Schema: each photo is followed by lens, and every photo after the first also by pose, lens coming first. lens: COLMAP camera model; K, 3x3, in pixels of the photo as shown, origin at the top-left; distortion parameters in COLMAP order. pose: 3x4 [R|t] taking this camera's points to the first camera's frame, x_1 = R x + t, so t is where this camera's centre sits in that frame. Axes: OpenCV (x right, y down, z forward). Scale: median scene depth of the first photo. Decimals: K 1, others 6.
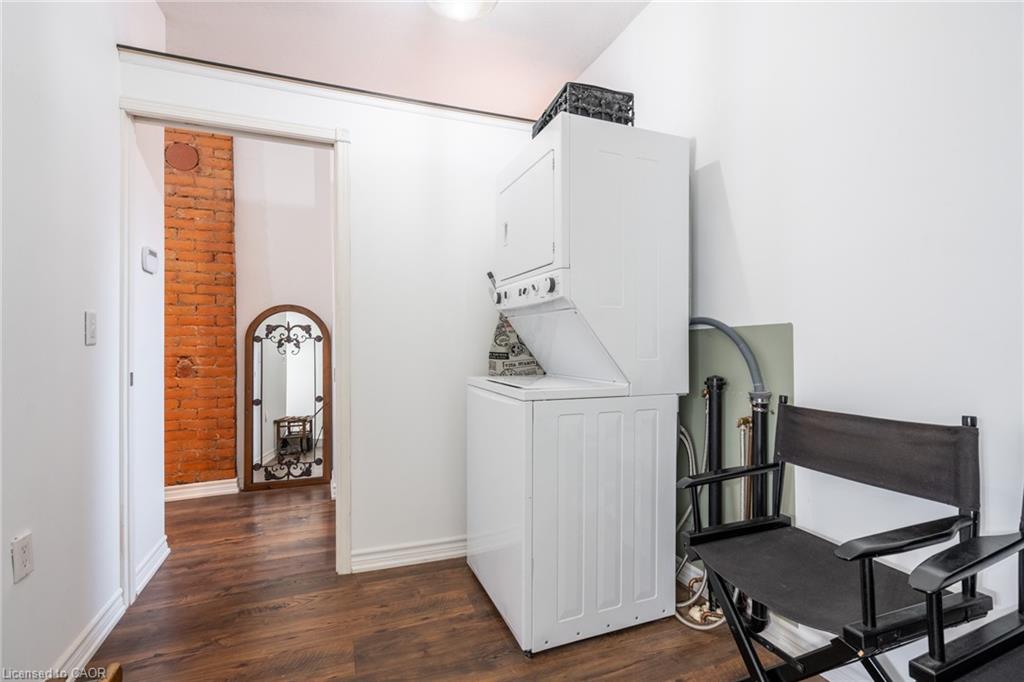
lens RADIAL K [[463.2, 0, 508.1], [0, 463.2, 344.3], [0, 0, 1]] dist [0.000719, 0.000698]
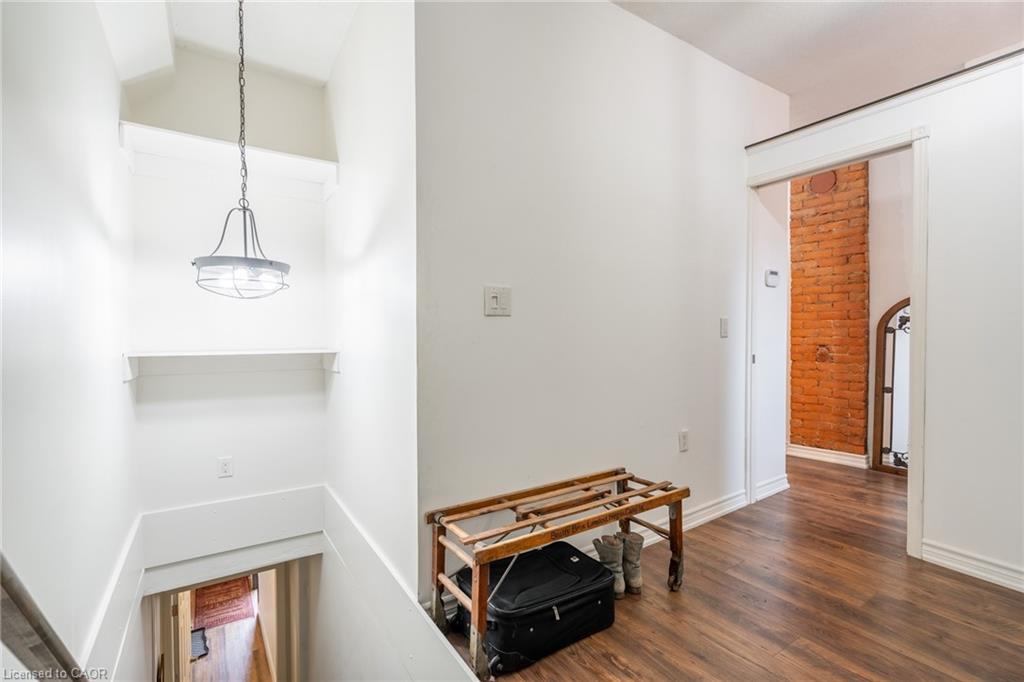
lens RADIAL K [[463.2, 0, 508.1], [0, 463.2, 344.3], [0, 0, 1]] dist [0.000719, 0.000698]
pose [[0.217906, 0.020566, -0.975753, 0.312864], [0.004978, 0.999742, 0.022184, -0.007200], [0.975957, -0.009692, 0.217748, -0.079276]]
